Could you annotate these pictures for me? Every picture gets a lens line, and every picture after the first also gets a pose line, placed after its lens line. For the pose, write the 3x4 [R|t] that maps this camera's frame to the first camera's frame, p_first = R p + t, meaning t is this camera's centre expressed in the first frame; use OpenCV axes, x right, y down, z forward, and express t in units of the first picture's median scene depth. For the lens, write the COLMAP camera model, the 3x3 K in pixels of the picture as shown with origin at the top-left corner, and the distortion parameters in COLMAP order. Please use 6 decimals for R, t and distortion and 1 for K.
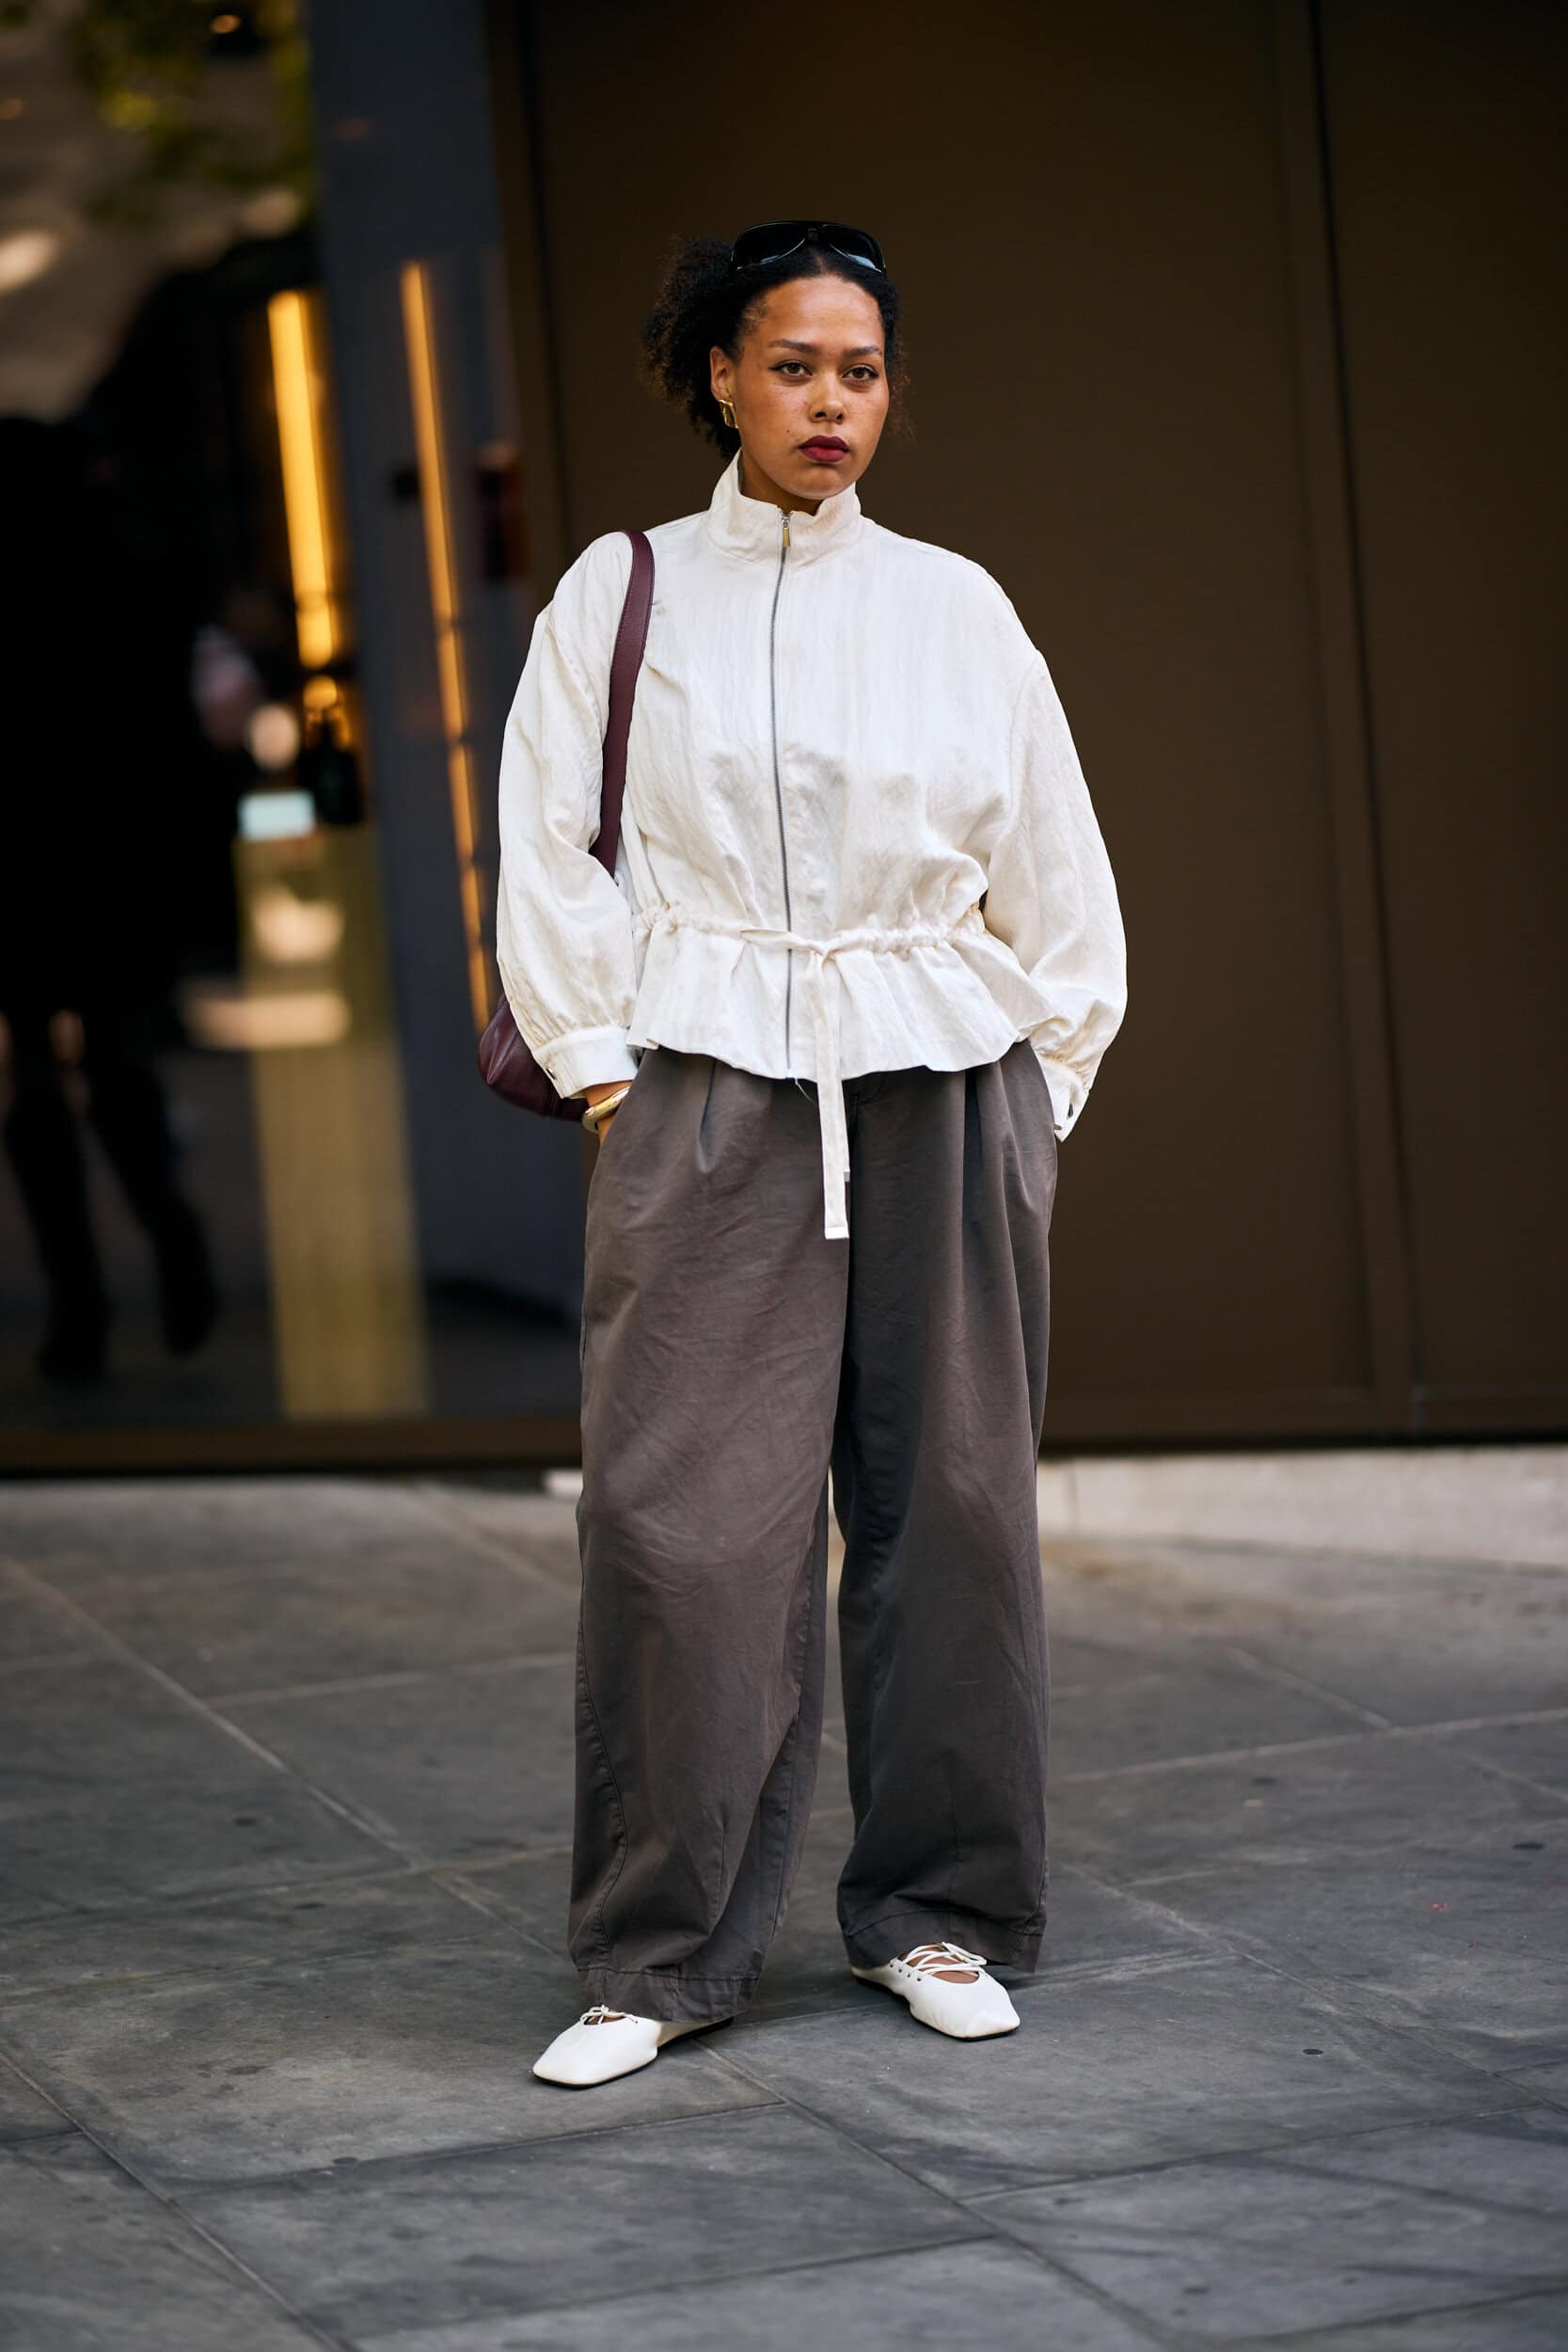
lens RADIAL K [[5824.9, 0, 784.0], [0, 5824.9, 1176.0], [0, 0, 1]] dist [0.081660, -0.866915]
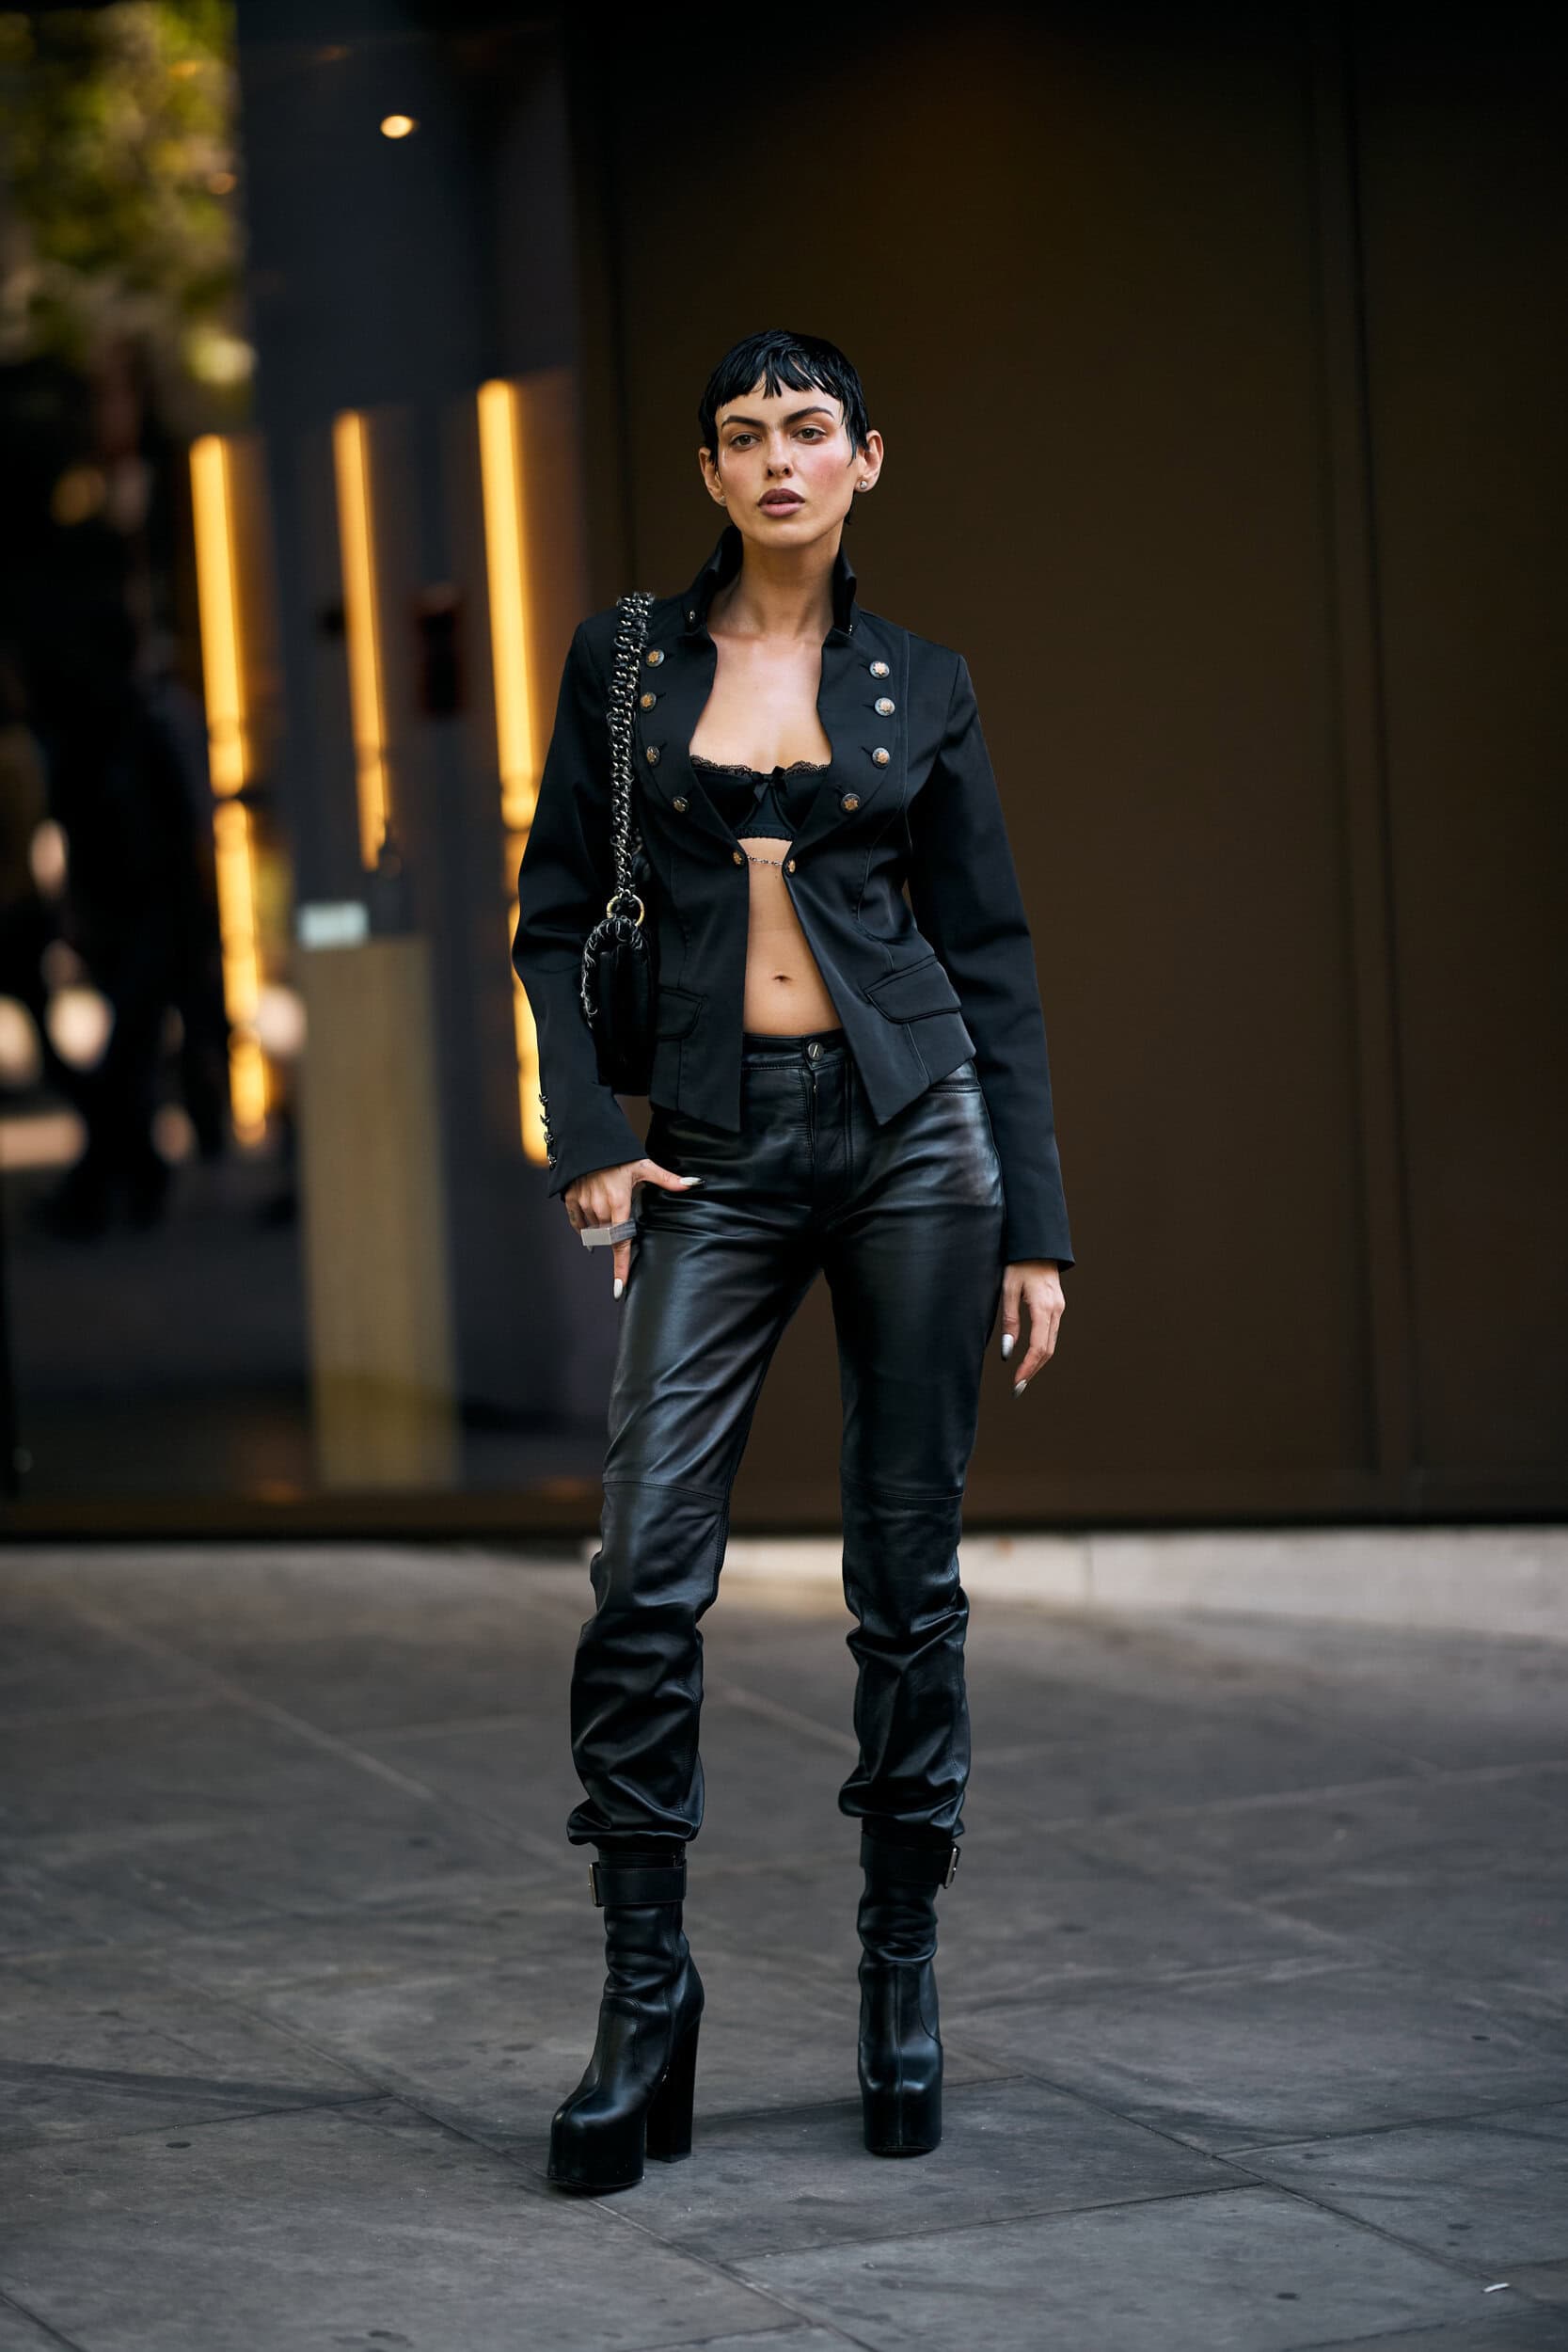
lens RADIAL K [[5824.9, 0, 784.0], [0, 5824.9, 1176.0], [0, 0, 1]] dist [0.081660, -0.866915]
pose [[0.996475, 0.020903, 0.081246, -0.131681], [-0.018697, 0.999438, -0.027813, 0.017968], [-0.081781, 0.026196, 0.996306, -0.102926]]
